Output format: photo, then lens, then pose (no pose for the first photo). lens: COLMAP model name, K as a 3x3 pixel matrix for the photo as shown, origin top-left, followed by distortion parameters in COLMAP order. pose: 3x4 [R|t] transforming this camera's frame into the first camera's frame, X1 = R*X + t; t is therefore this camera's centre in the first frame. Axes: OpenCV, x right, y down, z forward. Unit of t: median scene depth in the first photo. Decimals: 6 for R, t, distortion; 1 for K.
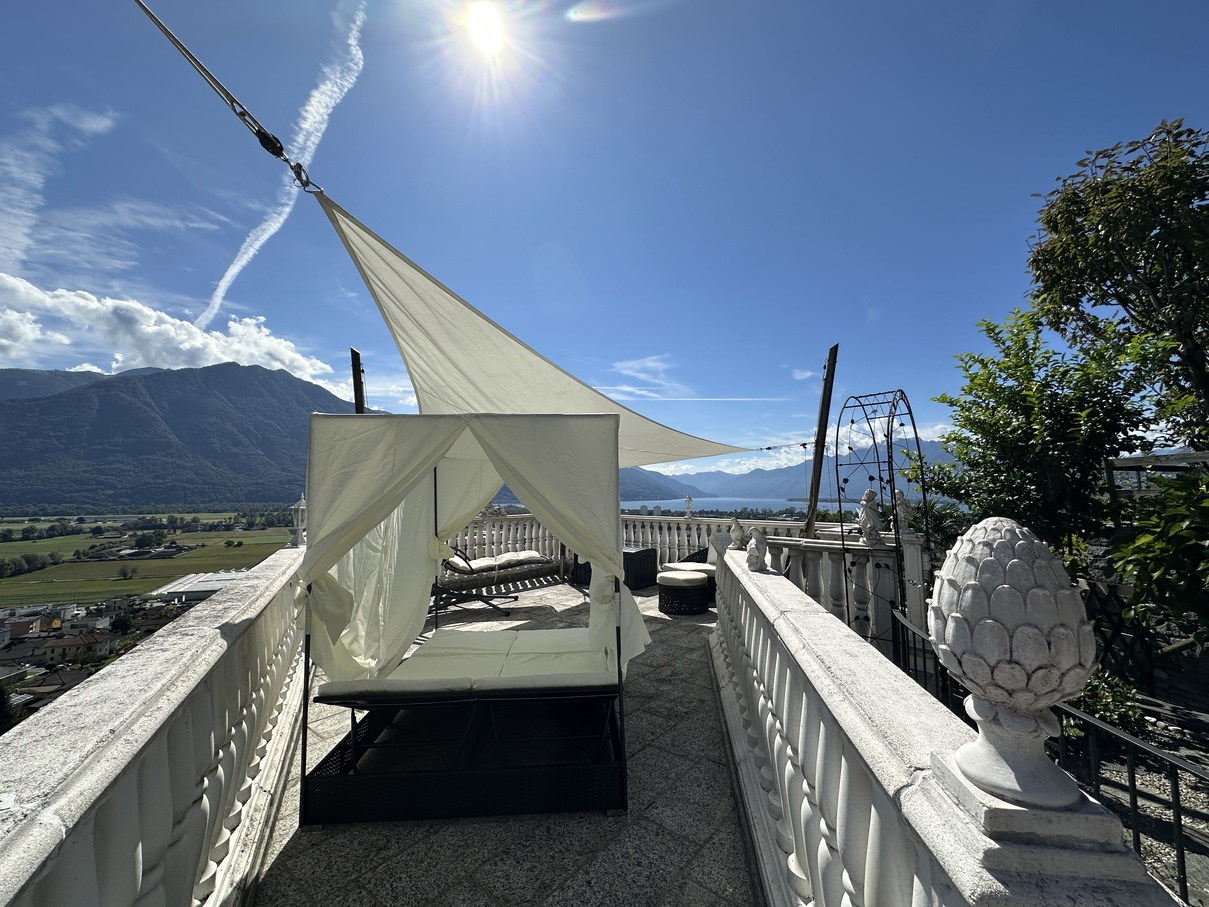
lens RADIAL K [[483.7, 0, 604.8], [0, 483.7, 454.4], [0, 0, 1]] dist [-0.001973, 0.001383]
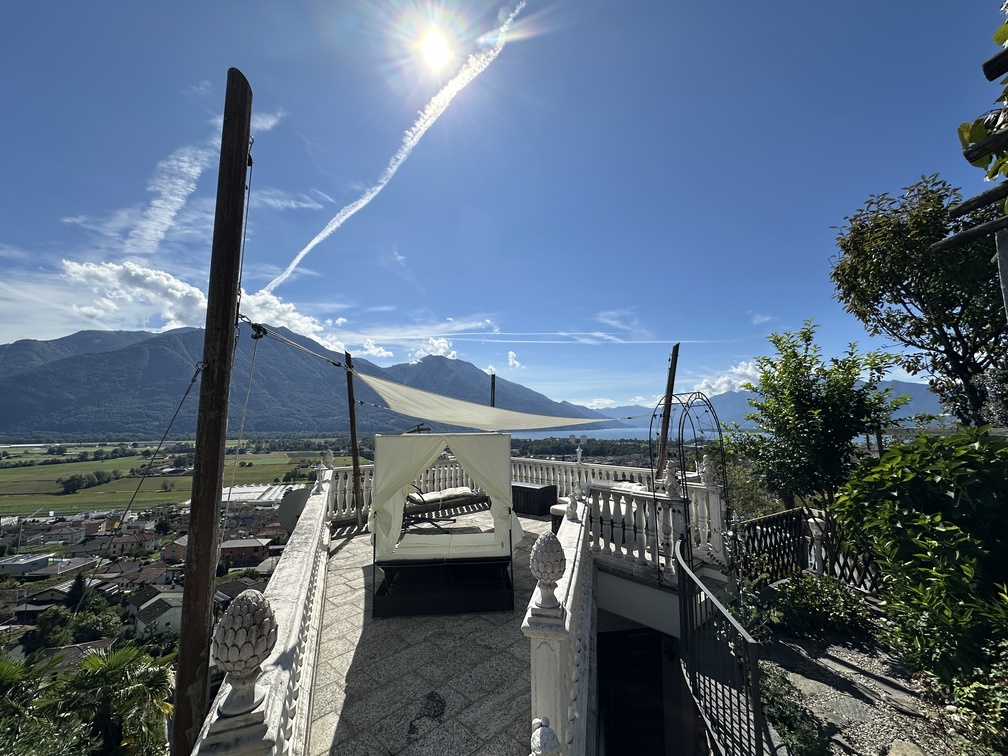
lens RADIAL K [[403.2, 0, 504.3], [0, 403.2, 378.8], [0, 0, 1]] dist [-0.001973, 0.001383]
pose [[0.996312, -0.009529, -0.085272, 0.057487], [0.006788, 0.999453, -0.032371, -0.069634], [0.085534, 0.031673, 0.995832, -0.158486]]
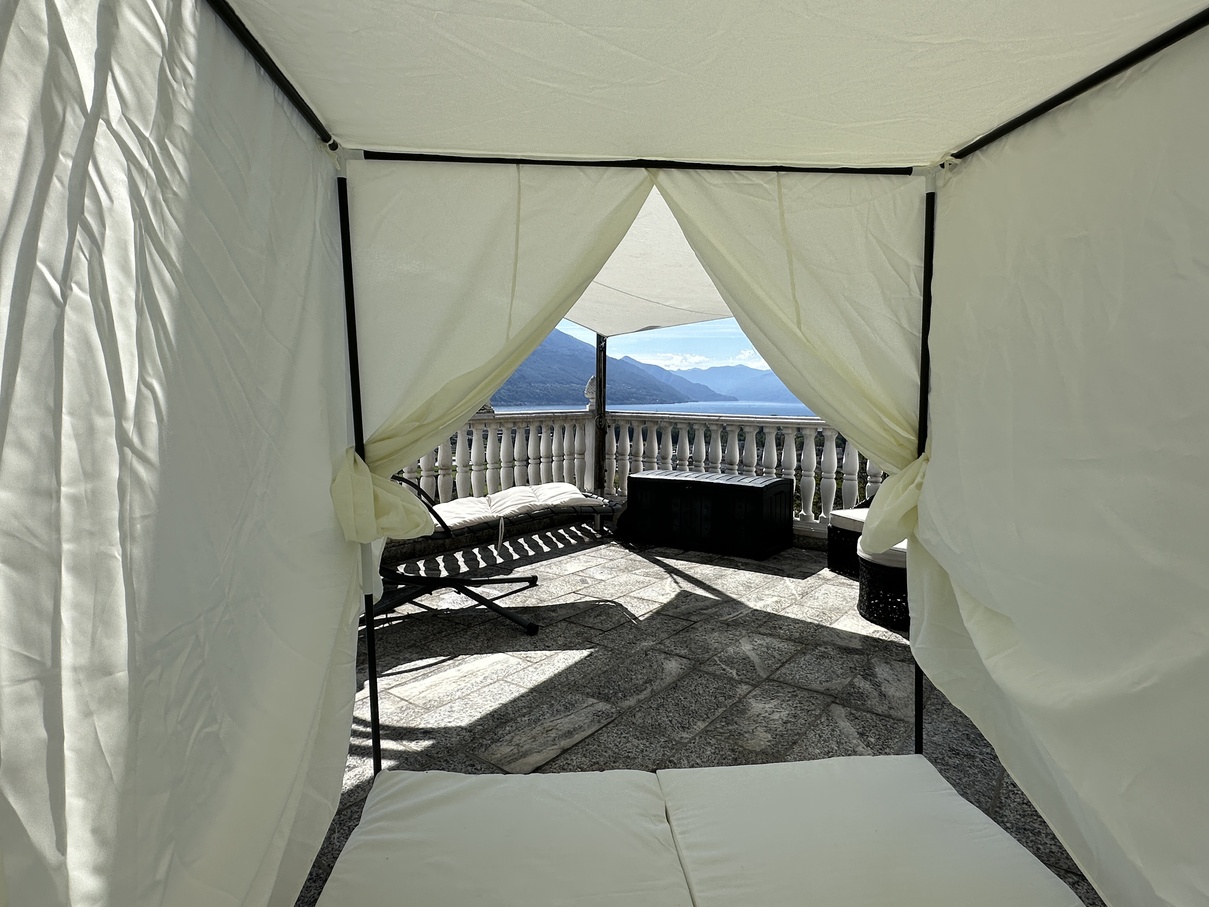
lens RADIAL K [[654.7, 0, 604.5], [0, 654.7, 453.5], [0, 0, 1]] dist [0.001692, 0.000092]
pose [[0.999478, 0.006630, 0.031616, -0.115769], [-0.011900, 0.985450, 0.169547, 0.053572], [-0.030032, -0.169835, 0.985015, 0.328059]]
